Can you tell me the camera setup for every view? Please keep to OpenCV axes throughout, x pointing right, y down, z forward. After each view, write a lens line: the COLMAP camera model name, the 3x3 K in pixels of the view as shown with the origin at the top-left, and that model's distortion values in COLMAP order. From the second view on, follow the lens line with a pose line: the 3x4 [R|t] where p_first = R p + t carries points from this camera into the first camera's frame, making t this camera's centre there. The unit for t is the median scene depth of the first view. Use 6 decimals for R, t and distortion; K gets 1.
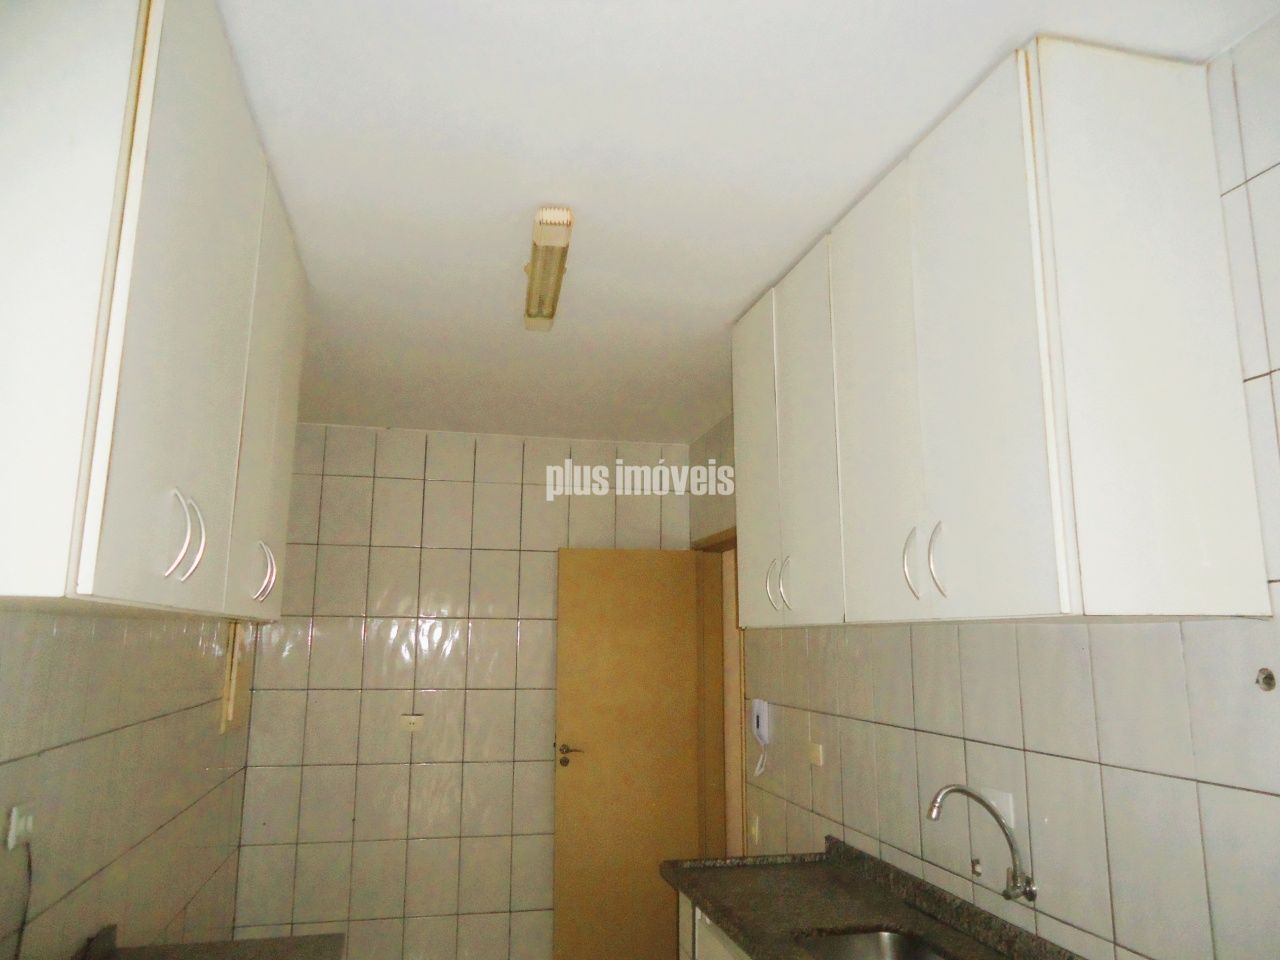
lens RADIAL K [[926.9, 0, 639.2], [0, 926.9, 472.5], [0, 0, 1]] dist [-0.008580, 0.006635]
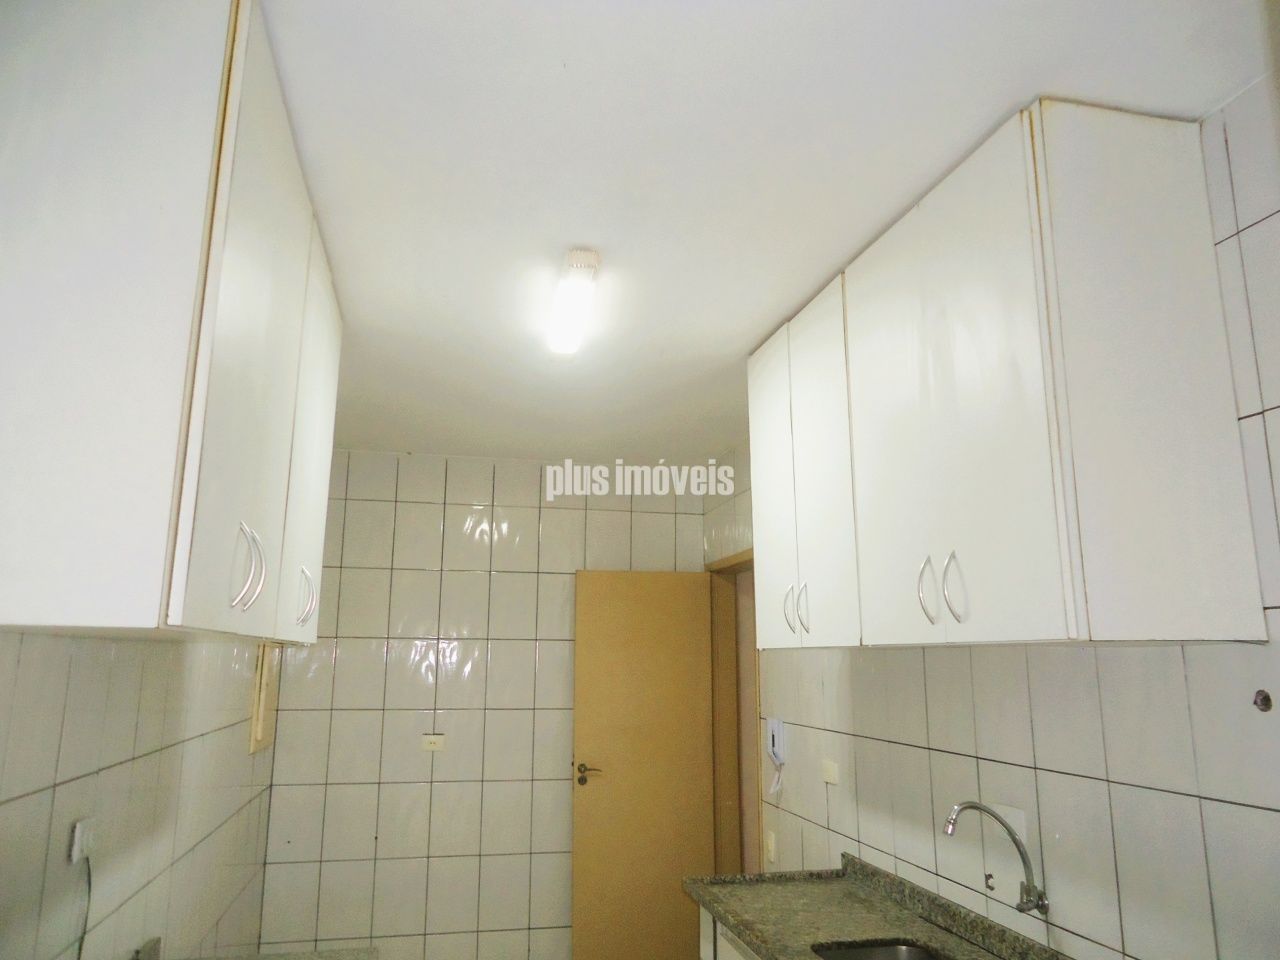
lens RADIAL K [[926.9, 0, 639.2], [0, 926.9, 472.5], [0, 0, 1]] dist [-0.008580, 0.006635]
pose [[0.999975, -0.002485, -0.006587, -0.019799], [0.002358, 0.999813, -0.019212, -0.012713], [0.006634, 0.019196, 0.999794, -0.046082]]
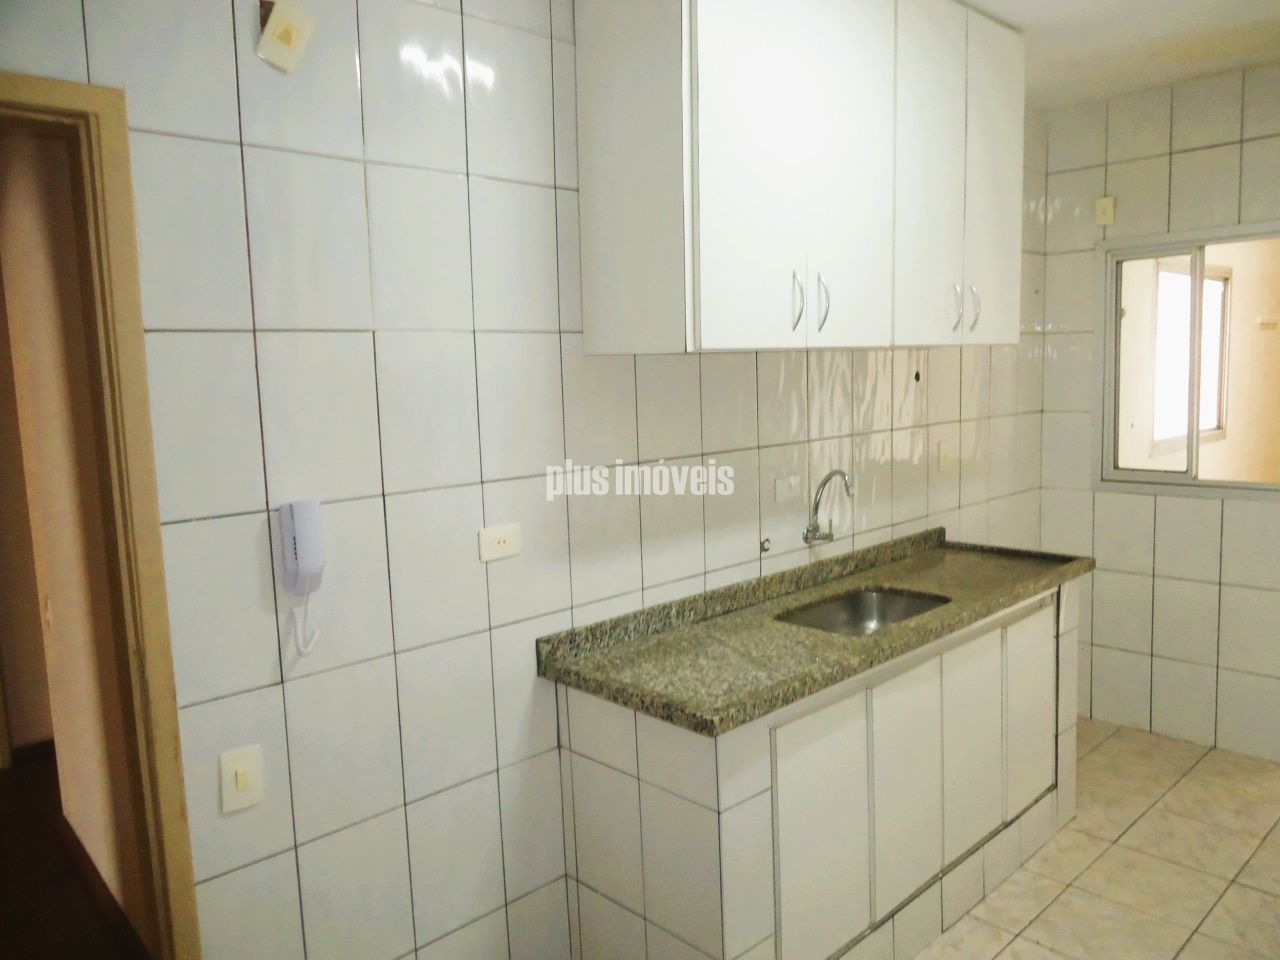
lens RADIAL K [[926.9, 0, 639.2], [0, 926.9, 472.5], [0, 0, 1]] dist [-0.008580, 0.006635]
pose [[-0.500452, -0.084002, 0.861680, -0.600558], [-0.120417, 0.992361, 0.026805, 0.306284], [-0.857349, -0.090346, -0.506744, 1.735799]]
